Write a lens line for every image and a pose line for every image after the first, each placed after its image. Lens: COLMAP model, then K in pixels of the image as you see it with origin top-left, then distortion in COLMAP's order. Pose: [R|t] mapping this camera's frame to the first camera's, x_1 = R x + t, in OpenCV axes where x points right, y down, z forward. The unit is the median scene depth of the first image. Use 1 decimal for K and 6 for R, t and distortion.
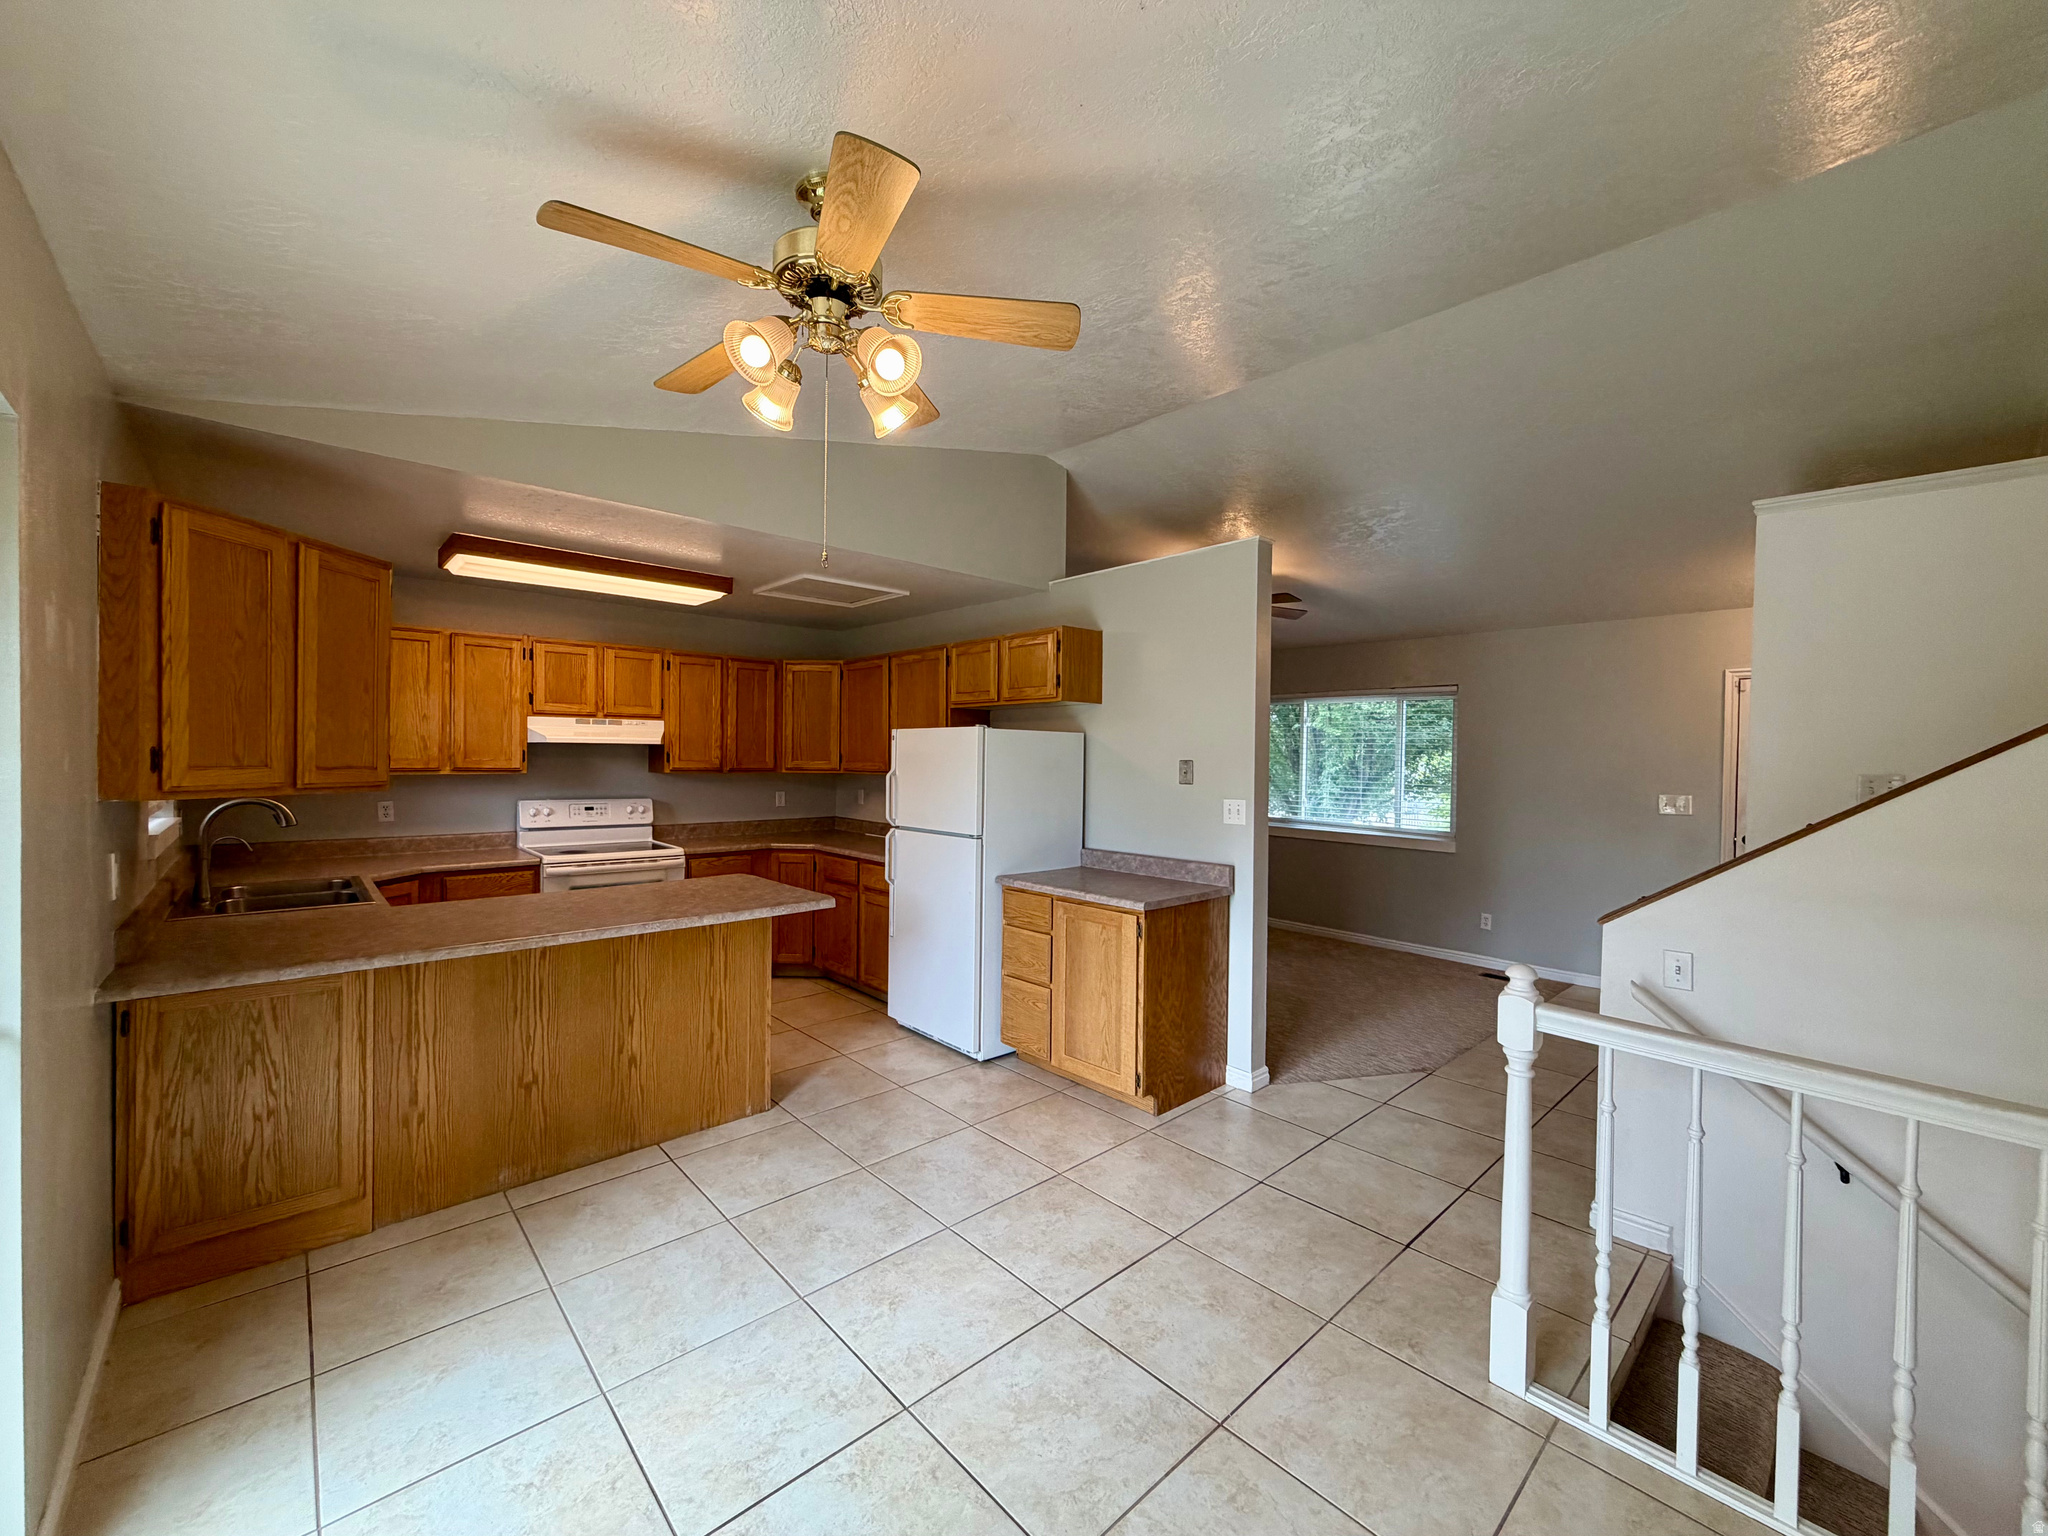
lens RADIAL K [[816.7, 0, 1013.8], [0, 816.7, 768.3], [0, 0, 1]] dist [0.011213, -0.001156]
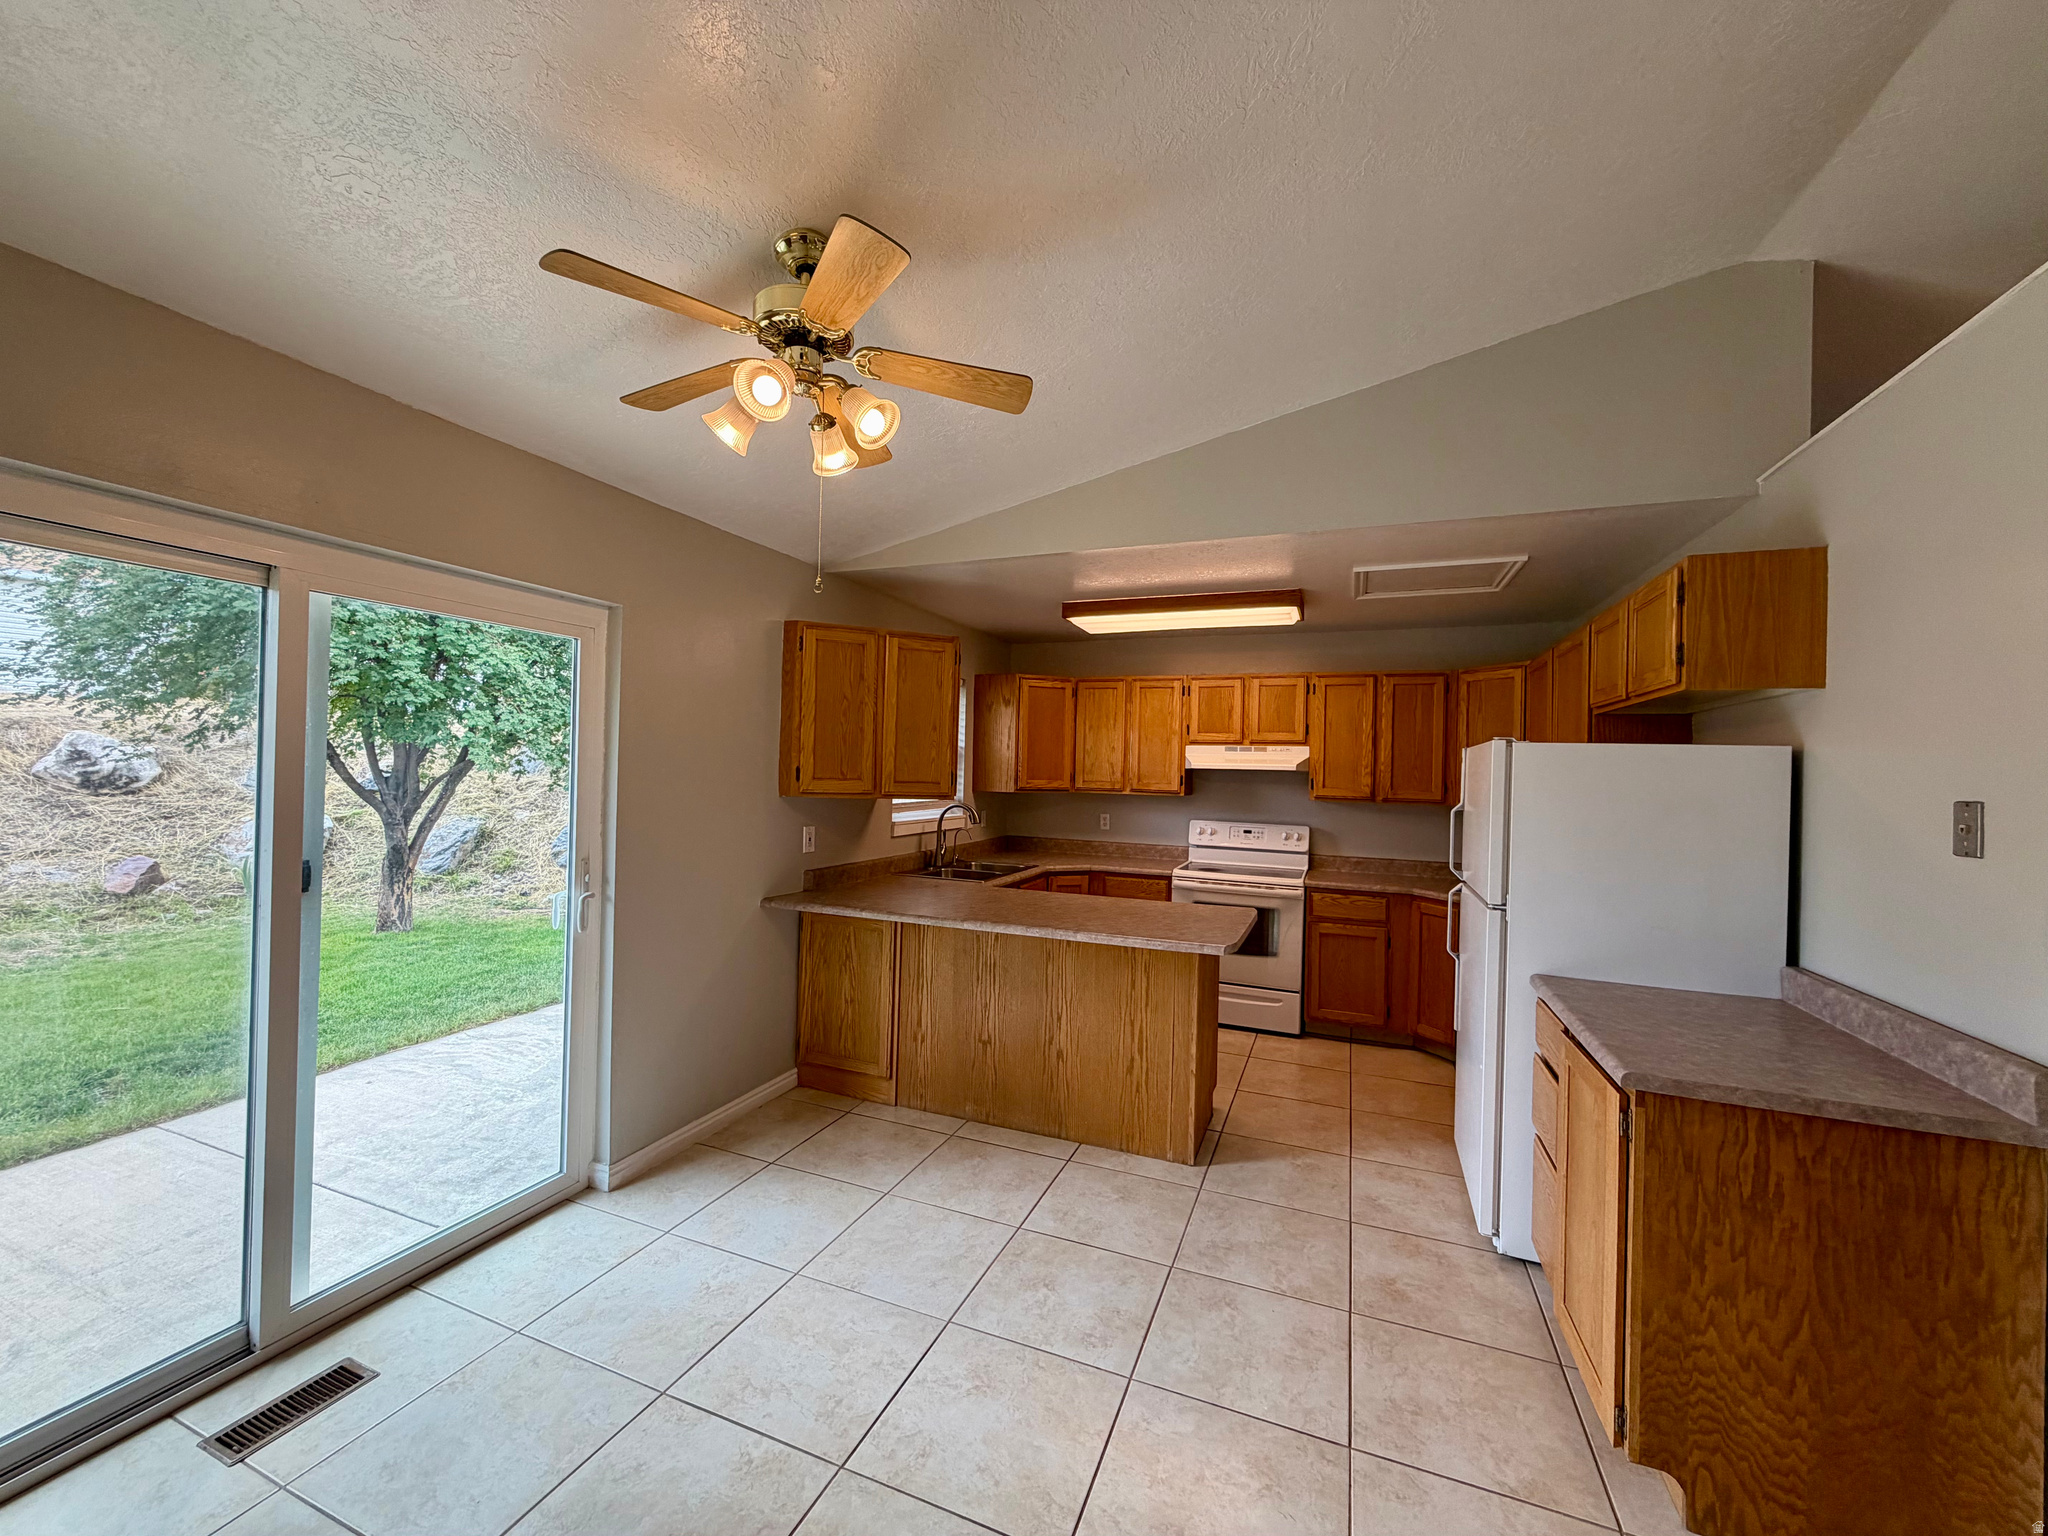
lens RADIAL K [[816.7, 0, 1016.1], [0, 816.7, 765.8], [0, 0, 1]] dist [0.011213, -0.001156]
pose [[0.433778, -0.006299, -0.900998, 0.367199], [-0.033308, 0.999180, -0.023021, -0.001600], [0.900404, 0.039996, 0.433212, 0.338321]]
